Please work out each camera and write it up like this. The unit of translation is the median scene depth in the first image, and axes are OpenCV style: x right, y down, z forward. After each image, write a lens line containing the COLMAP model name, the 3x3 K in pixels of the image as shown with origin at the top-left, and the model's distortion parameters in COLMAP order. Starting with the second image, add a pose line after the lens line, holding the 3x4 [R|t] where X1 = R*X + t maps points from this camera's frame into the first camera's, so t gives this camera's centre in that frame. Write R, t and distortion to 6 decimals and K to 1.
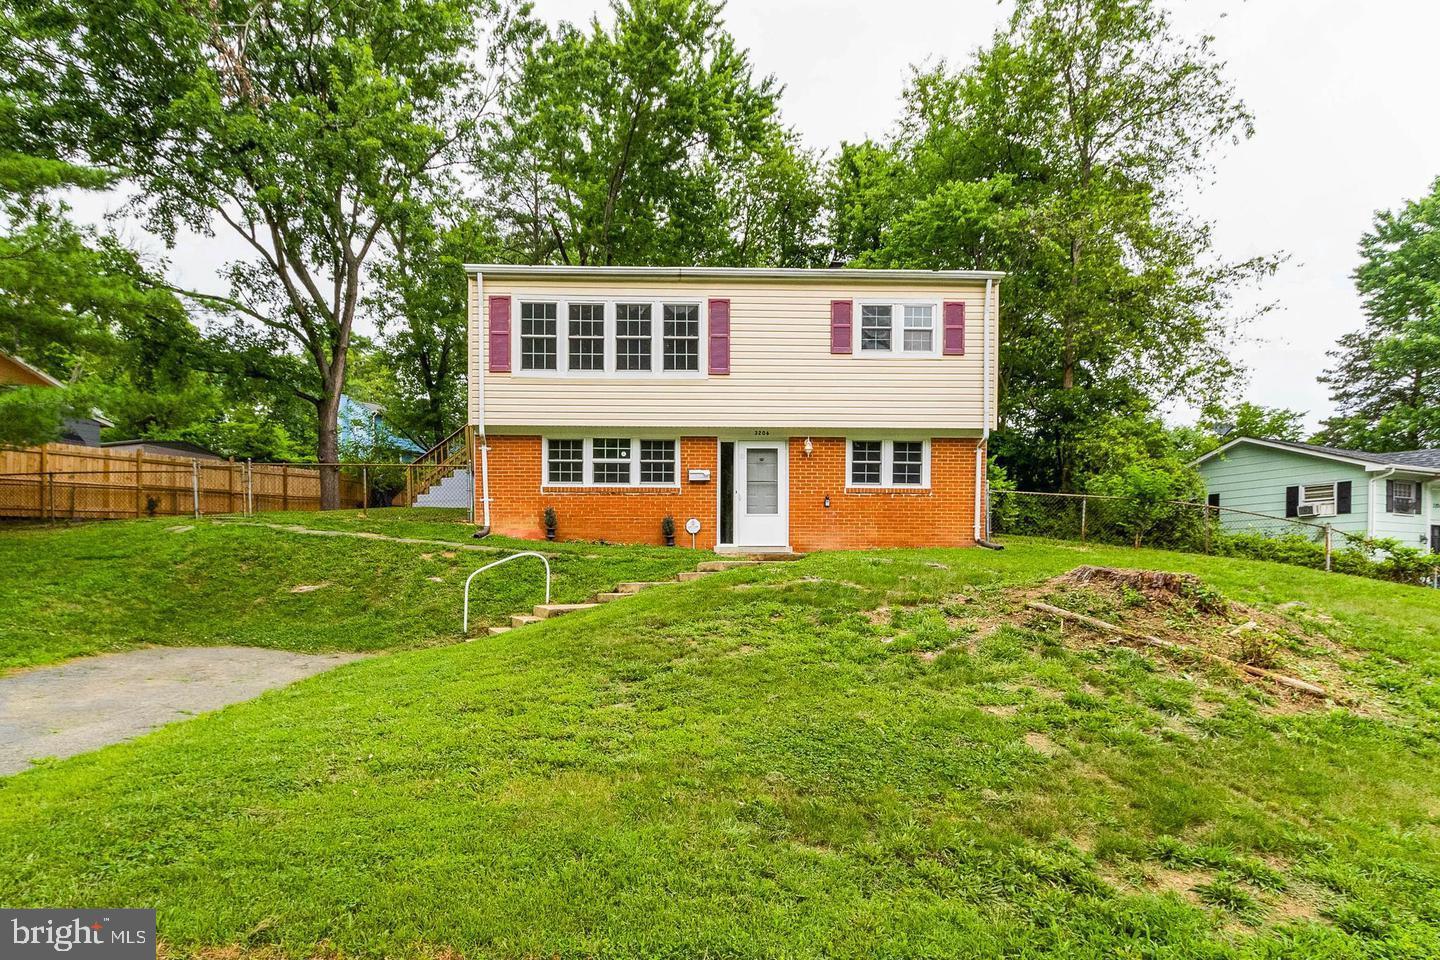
lens RADIAL K [[660.0, 0, 708.2], [0, 660.0, 485.9], [0, 0, 1]] dist [0.002574, -0.000381]
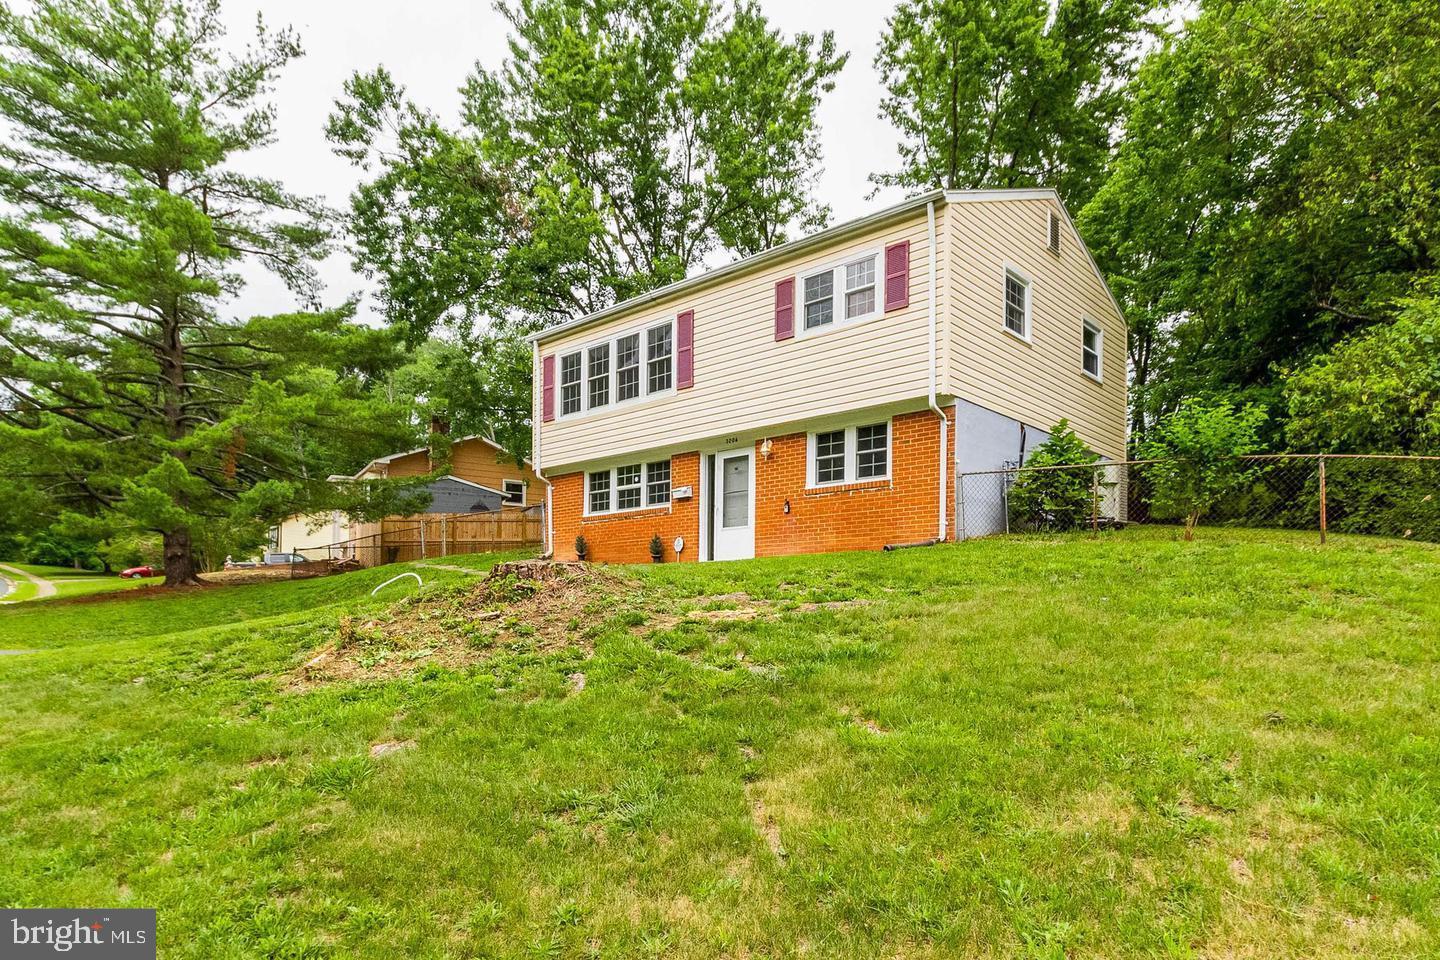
lens RADIAL K [[660.0, 0, 708.2], [0, 660.0, 485.9], [0, 0, 1]] dist [0.002574, -0.000381]
pose [[0.830797, -0.110604, -0.545476, 0.564578], [0.089981, 0.993854, -0.064474, 0.041896], [0.549254, 0.004483, 0.835643, 0.201354]]
